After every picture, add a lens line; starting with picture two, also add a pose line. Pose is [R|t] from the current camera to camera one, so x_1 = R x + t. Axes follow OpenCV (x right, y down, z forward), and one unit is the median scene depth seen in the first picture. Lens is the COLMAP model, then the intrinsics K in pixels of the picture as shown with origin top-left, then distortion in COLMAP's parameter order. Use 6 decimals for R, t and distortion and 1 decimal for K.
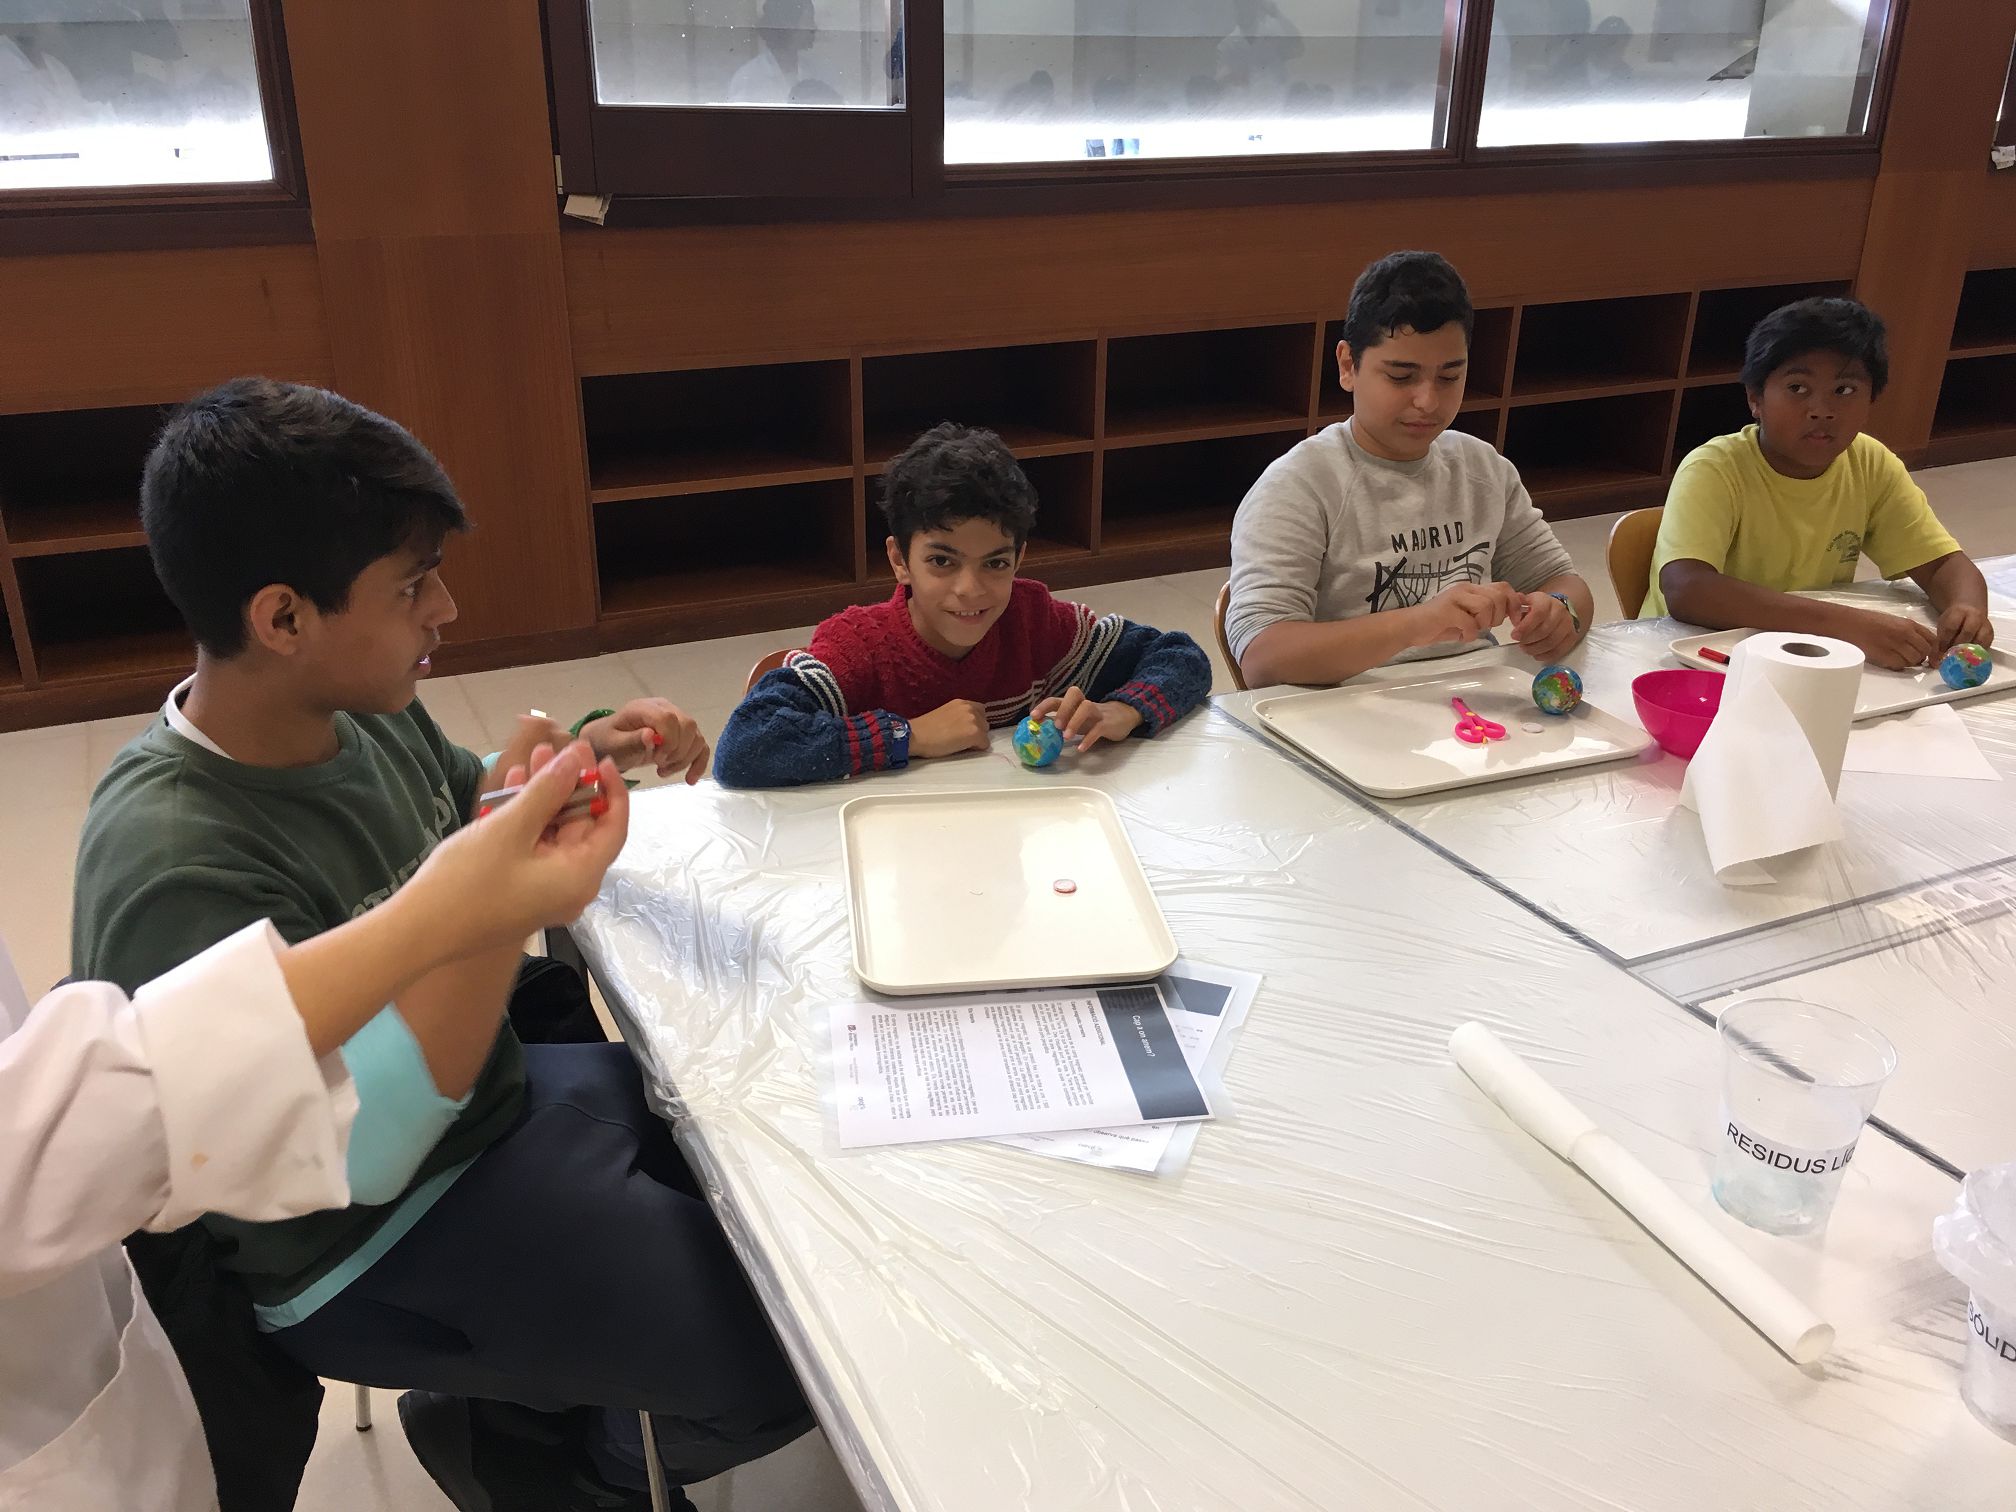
lens RADIAL K [[1685.6, 0, 999.1], [0, 1685.6, 766.9], [0, 0, 1]] dist [0.016569, -0.008855]
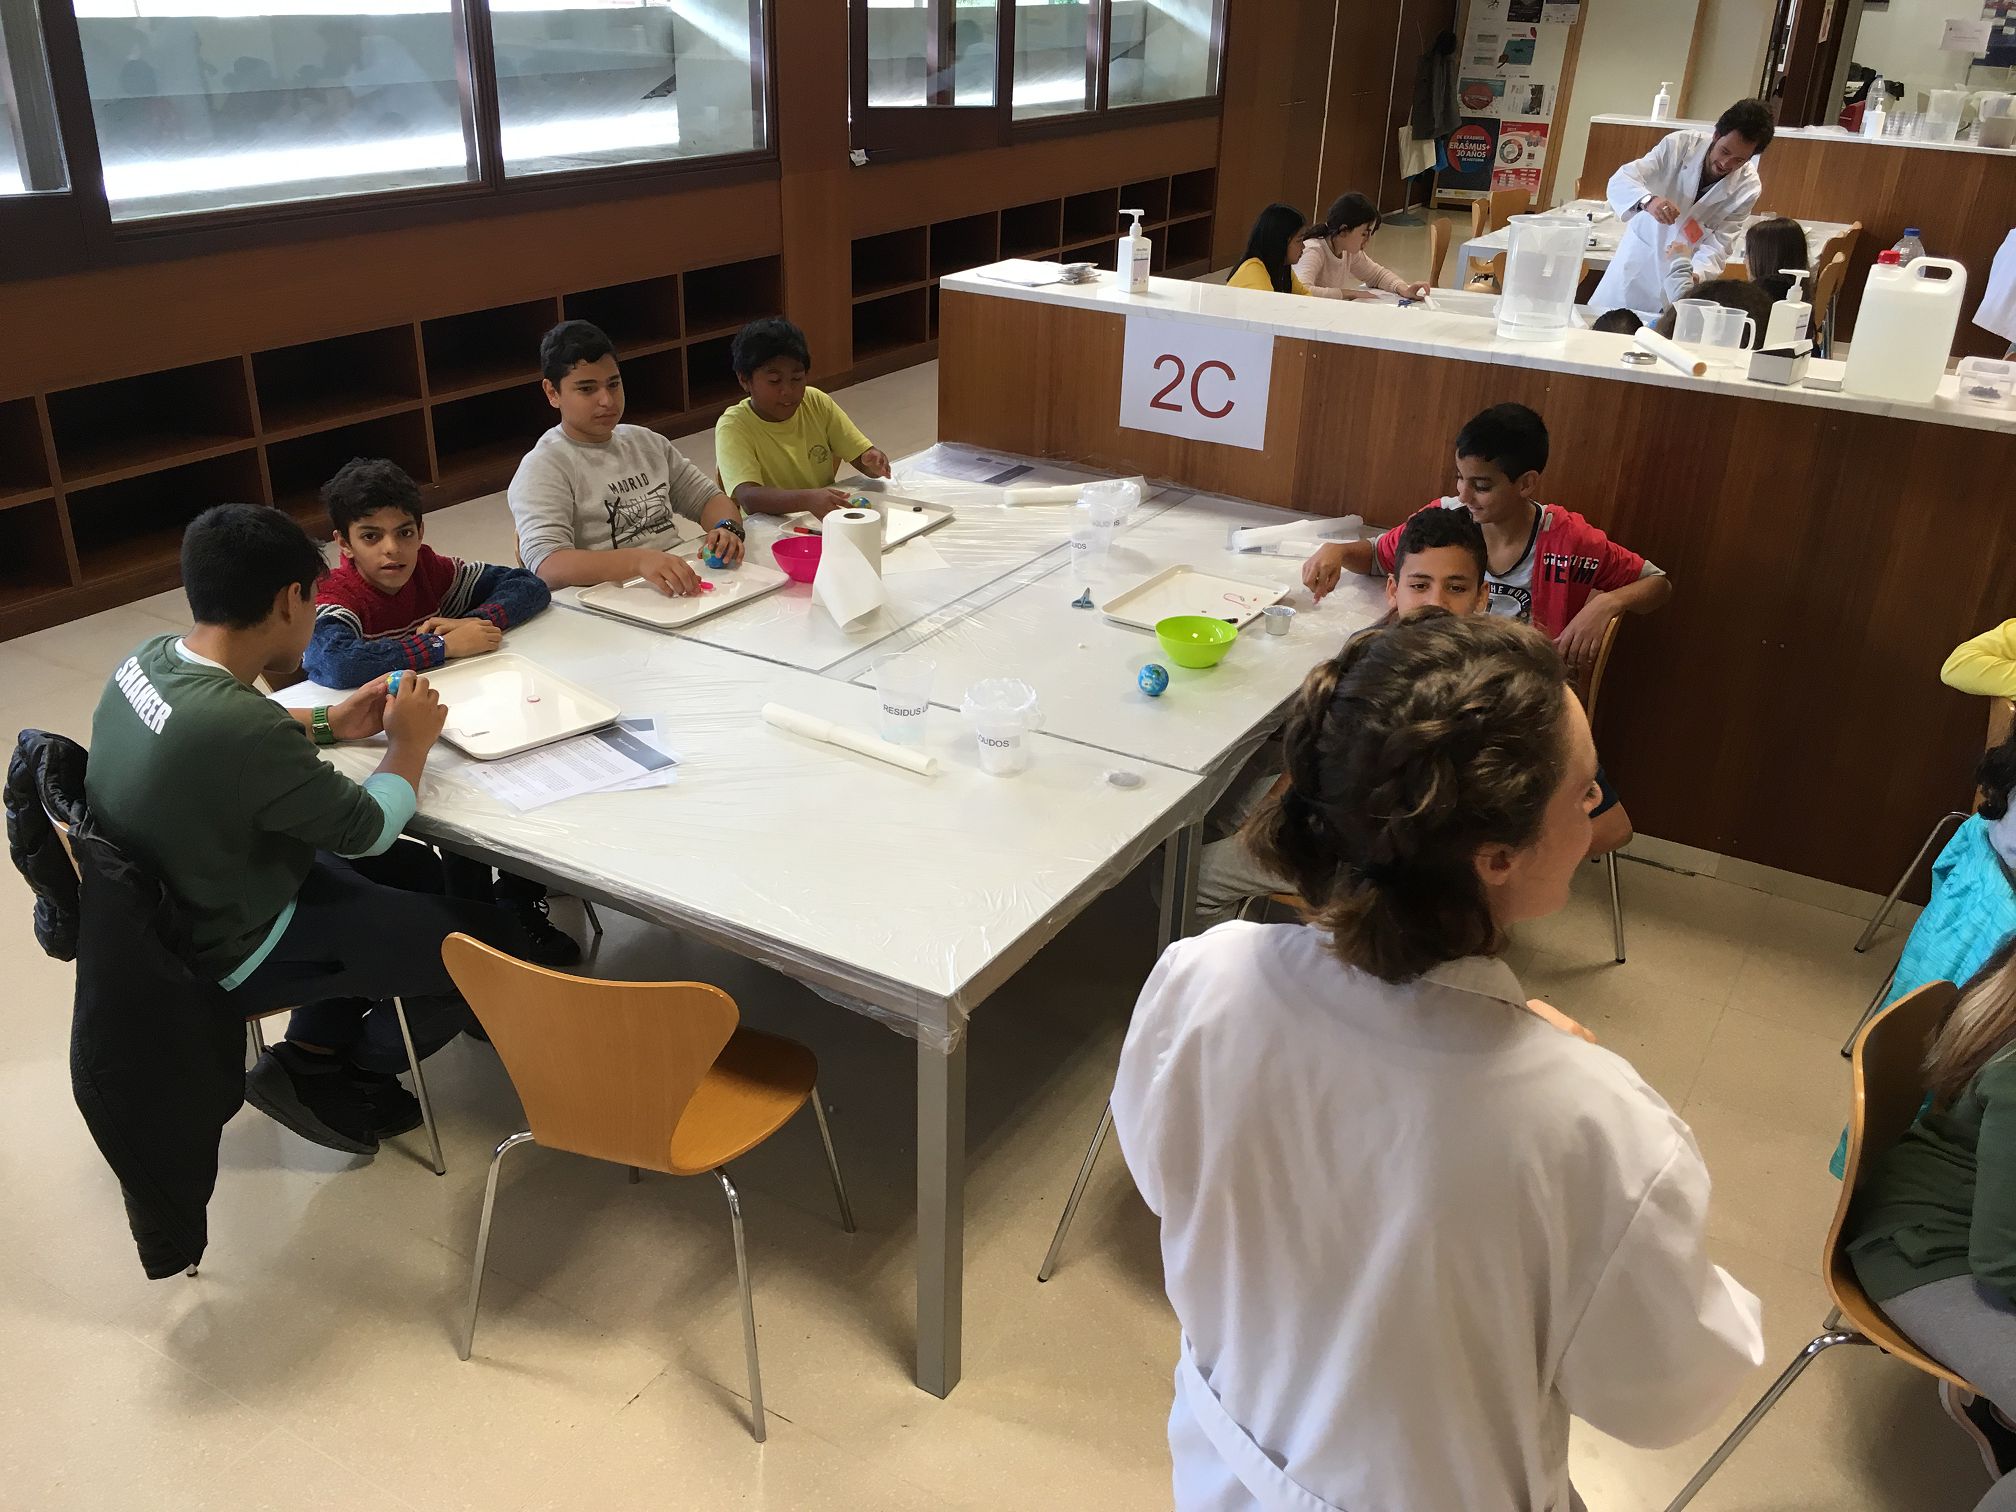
lens RADIAL K [[1685.6, 0, 1015.9], [0, 1685.6, 757.3], [0, 0, 1]] dist [0.016569, -0.008855]
pose [[0.822447, -0.213563, 0.527231, -0.372996], [0.197278, 0.976411, 0.087769, 0.056191], [-0.533538, 0.031826, 0.845177, -0.608064]]
